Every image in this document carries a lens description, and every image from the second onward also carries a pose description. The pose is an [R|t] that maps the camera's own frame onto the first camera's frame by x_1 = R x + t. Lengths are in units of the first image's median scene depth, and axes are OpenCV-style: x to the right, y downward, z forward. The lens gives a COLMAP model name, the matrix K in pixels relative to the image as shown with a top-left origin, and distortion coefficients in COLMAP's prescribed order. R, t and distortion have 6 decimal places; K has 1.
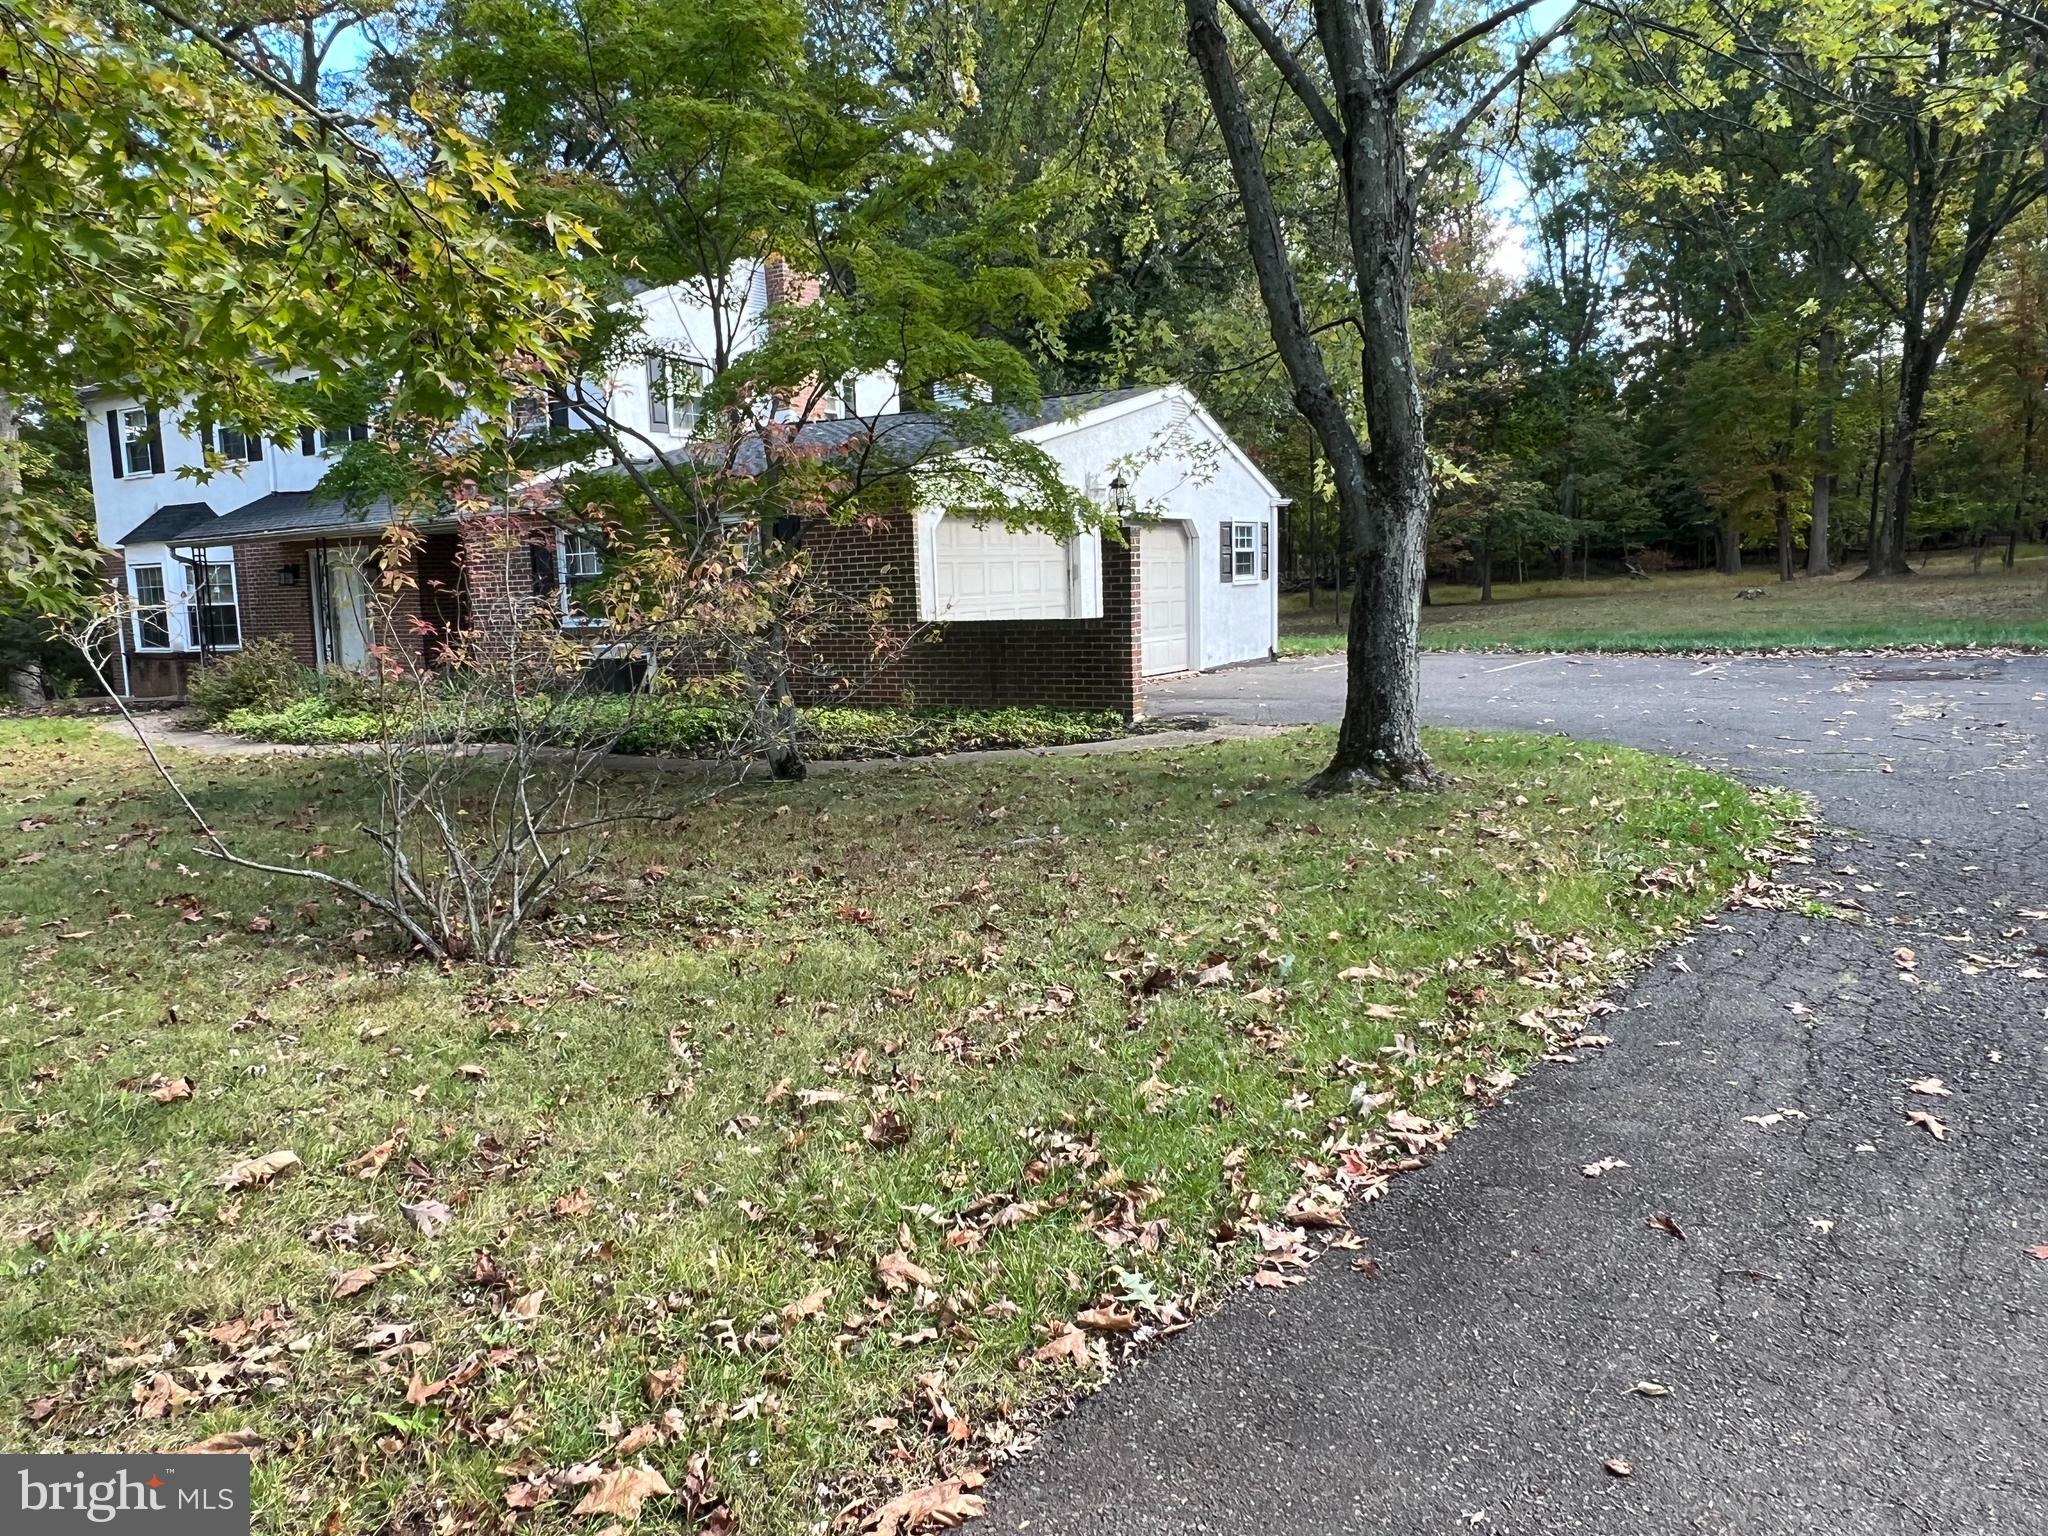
lens RADIAL K [[1445.1, 0, 1015.2], [0, 1445.1, 762.8], [0, 0, 1]] dist [0.005386, -0.000391]
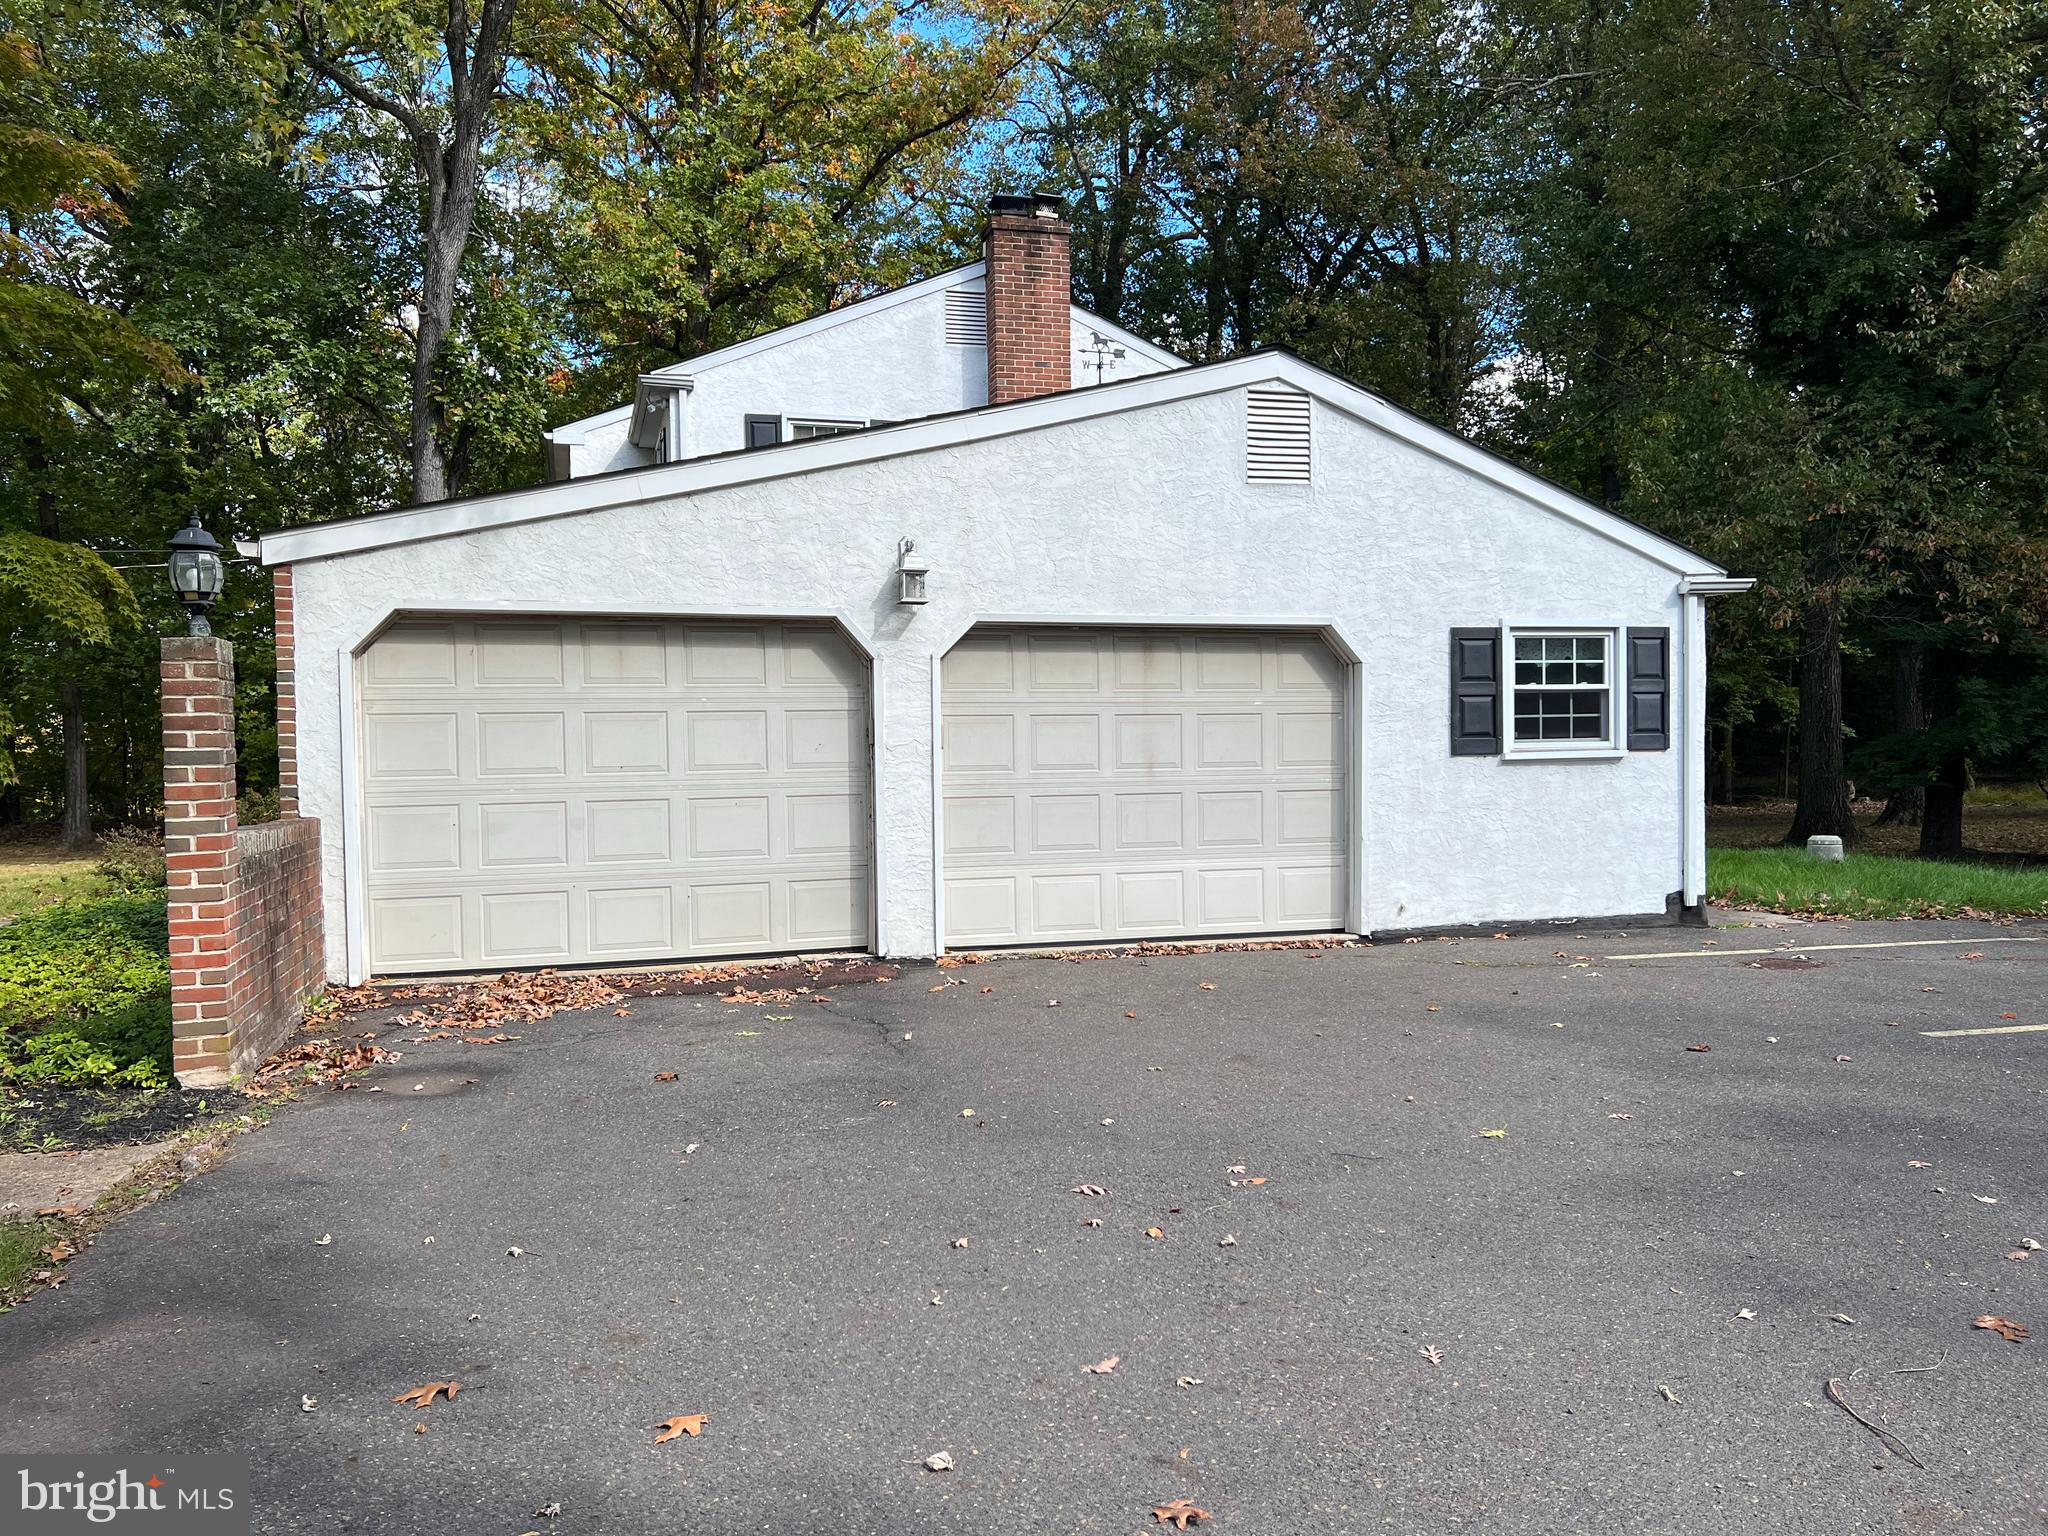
lens RADIAL K [[1541.6, 0, 1024.0], [0, 1541.6, 769.2], [0, 0, 1]] dist [0.039062, -0.038523]
pose [[0.756147, 0.034232, -0.653506, 0.134138], [-0.093246, 0.994077, -0.055820, -0.028110], [0.647725, 0.103144, 0.754860, 0.187289]]
